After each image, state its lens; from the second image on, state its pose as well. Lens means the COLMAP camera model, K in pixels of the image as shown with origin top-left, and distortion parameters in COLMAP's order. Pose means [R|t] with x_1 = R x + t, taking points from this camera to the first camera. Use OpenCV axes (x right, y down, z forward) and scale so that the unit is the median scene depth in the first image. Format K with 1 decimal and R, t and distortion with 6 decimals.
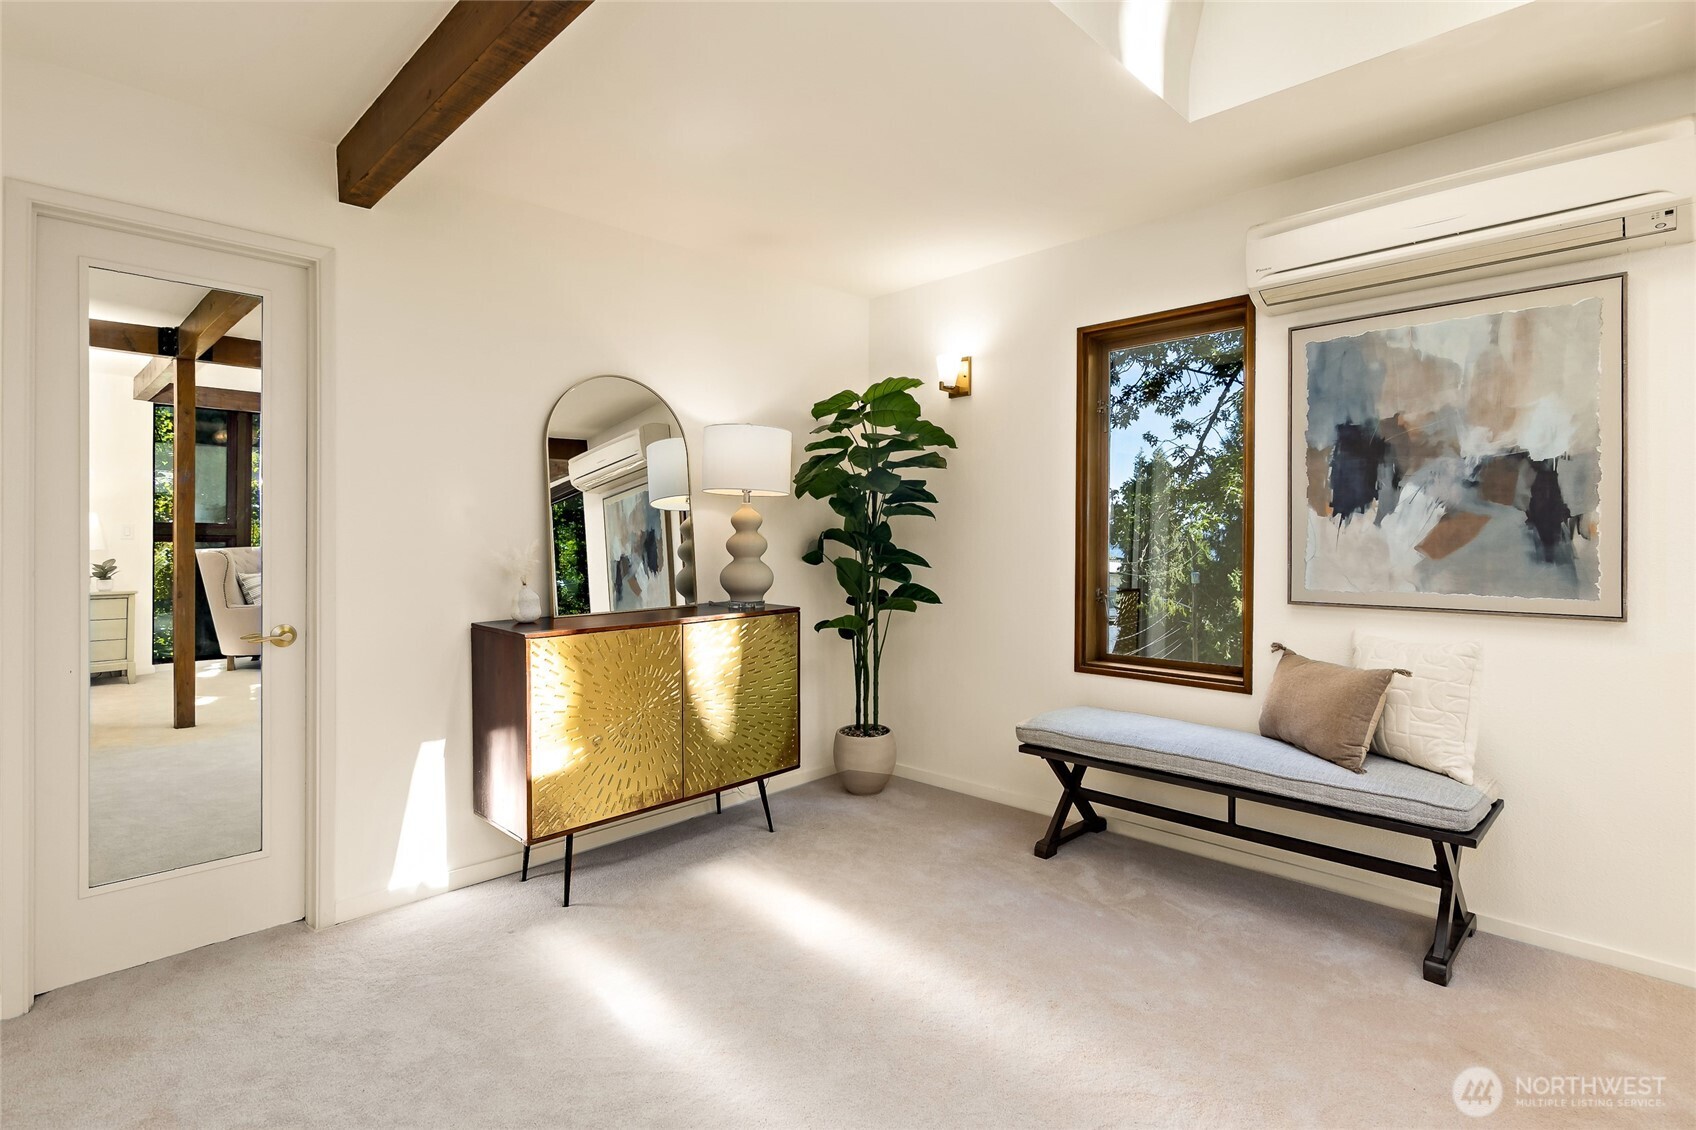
lens RADIAL K [[817.8, 0, 861.2], [0, 817.8, 538.7], [0, 0, 1]] dist [0.000671, 0.000350]
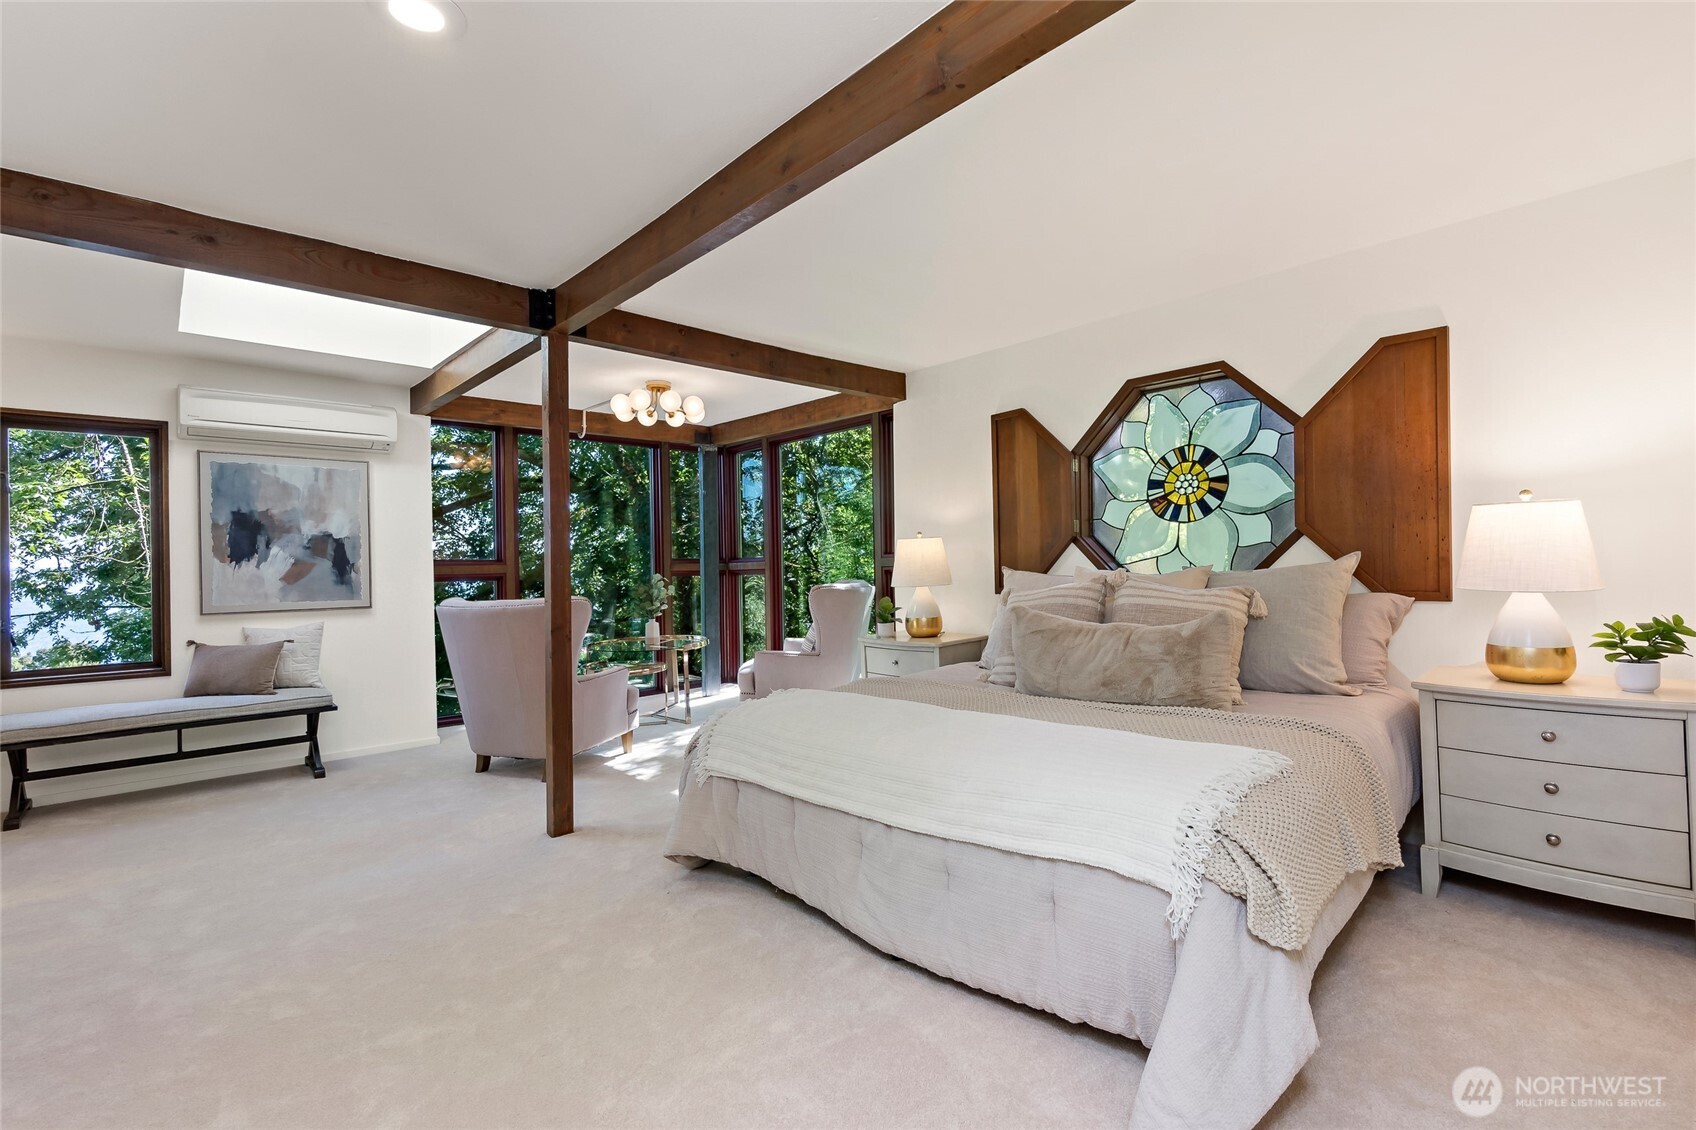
lens RADIAL K [[742.8, 0, 853.8], [0, 742.8, 563.8], [0, 0, 1]] dist [-0.010529, 0.000149]
pose [[0.040283, -0.002637, 0.999185, -1.037128], [0.016523, 0.999862, 0.001973, -0.007456], [-0.999052, 0.016430, 0.040321, -0.440260]]
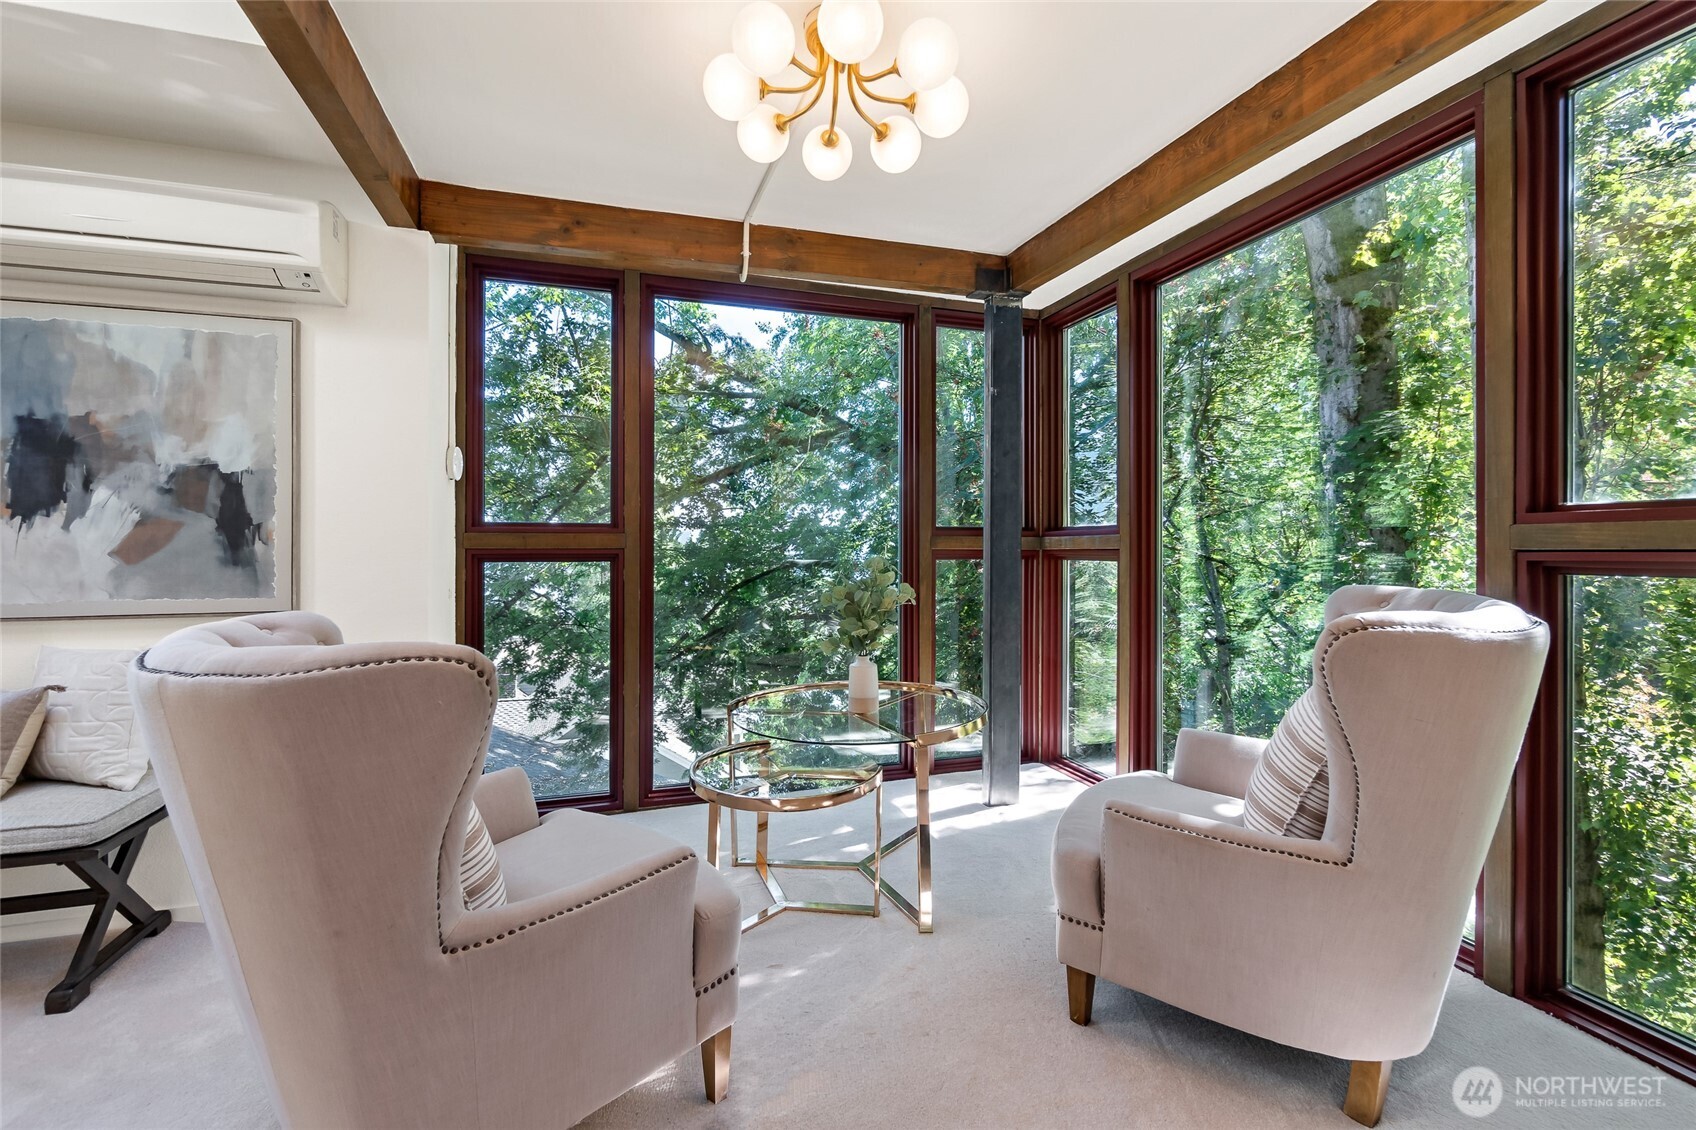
lens RADIAL K [[742.8, 0, 841.8], [0, 742.8, 543.6], [0, 0, 1]] dist [-0.010529, 0.000149]
pose [[0.464325, -0.006123, 0.885644, 0.318243], [-0.001484, 0.999969, 0.007692, -0.009226], [-0.885664, -0.004886, 0.464301, -0.172861]]
